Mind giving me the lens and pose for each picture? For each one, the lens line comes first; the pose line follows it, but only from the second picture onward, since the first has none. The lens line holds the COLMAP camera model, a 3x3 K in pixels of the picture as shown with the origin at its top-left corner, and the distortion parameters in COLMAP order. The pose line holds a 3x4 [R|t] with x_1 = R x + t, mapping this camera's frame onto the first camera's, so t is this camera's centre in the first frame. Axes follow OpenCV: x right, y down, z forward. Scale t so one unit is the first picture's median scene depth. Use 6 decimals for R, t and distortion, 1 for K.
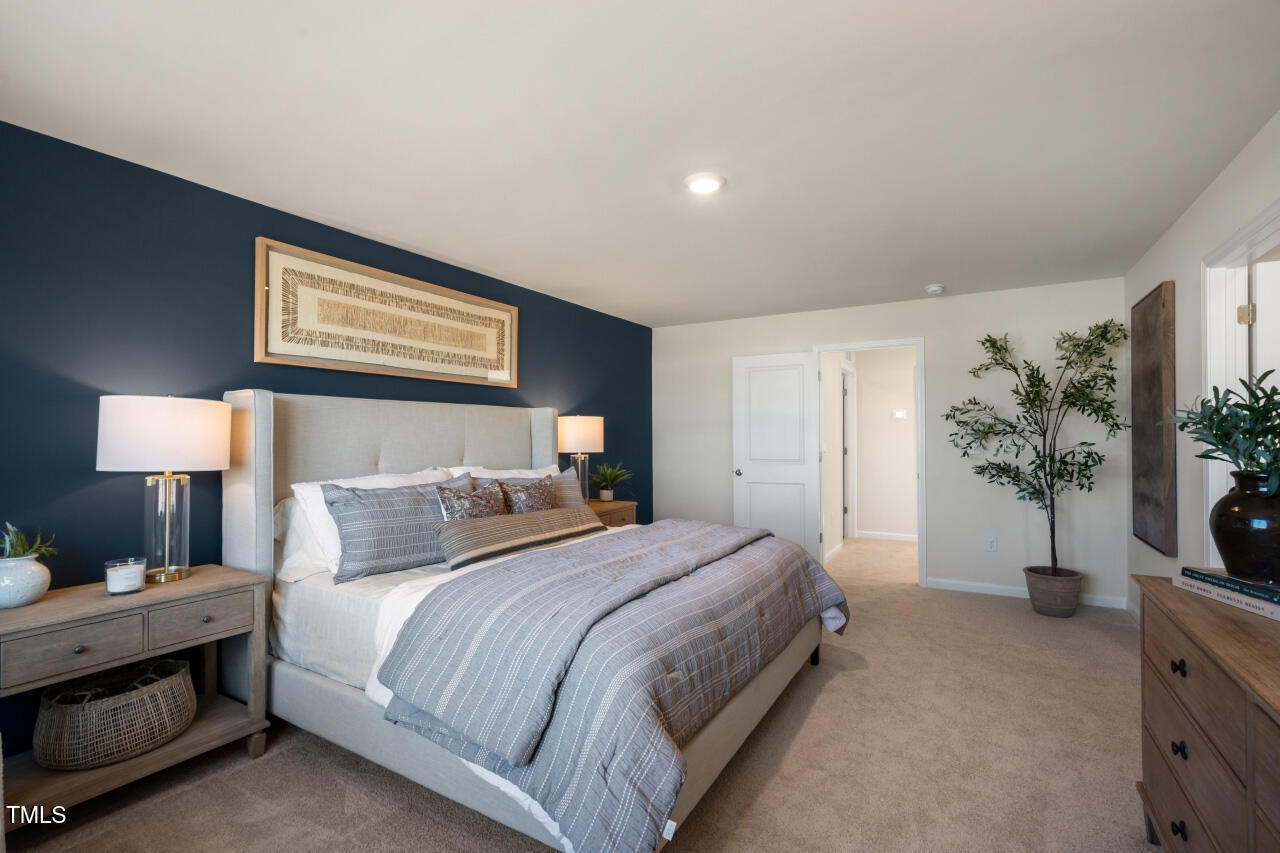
lens RADIAL K [[592.5, 0, 638.5], [0, 592.5, 427.7], [0, 0, 1]] dist [-0.001256, -0.000079]
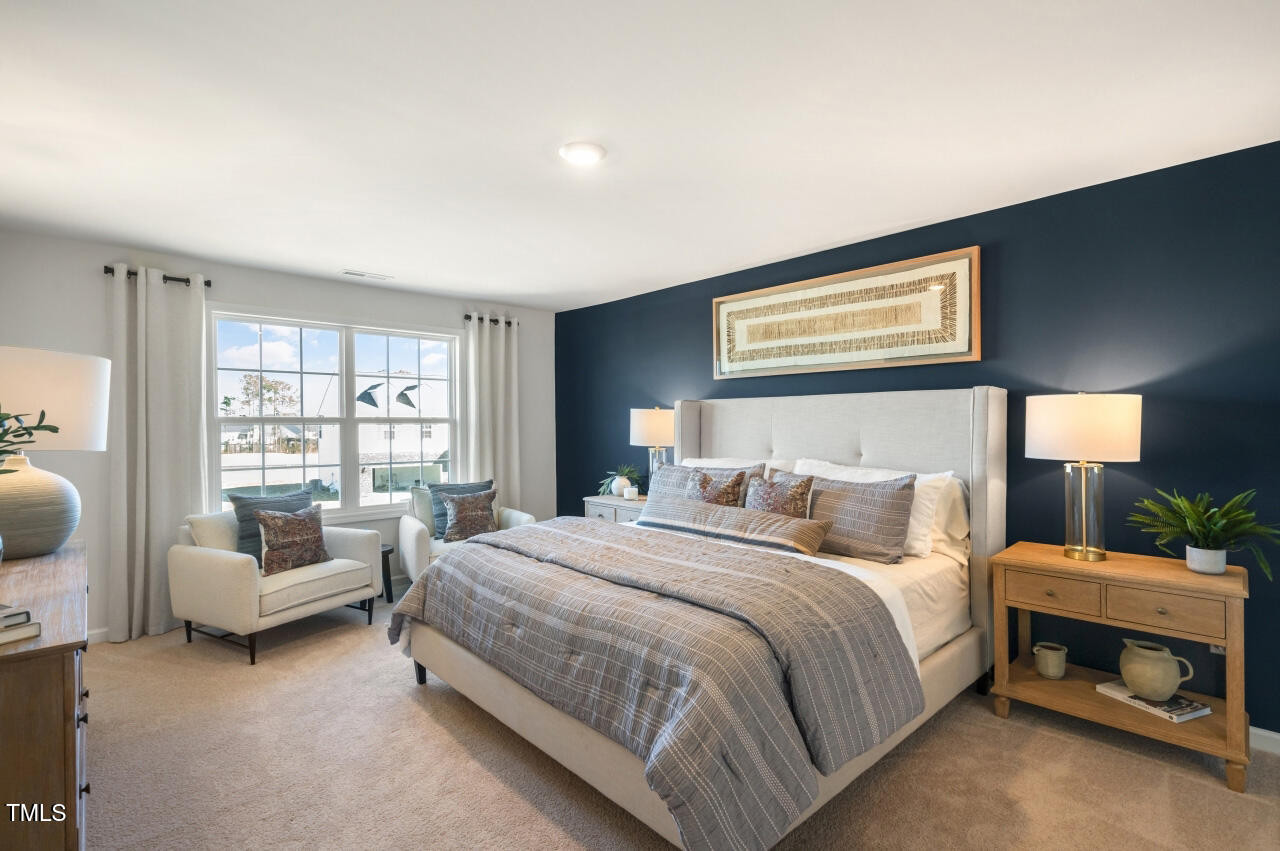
lens RADIAL K [[592.5, 0, 639.2], [0, 592.5, 425.1], [0, 0, 1]] dist [-0.001256, -0.000079]
pose [[-0.284681, 0.002810, -0.958618, 0.734750], [0.017772, 0.999839, -0.002347, 0.005326], [0.958457, -0.017705, -0.284686, 1.024150]]
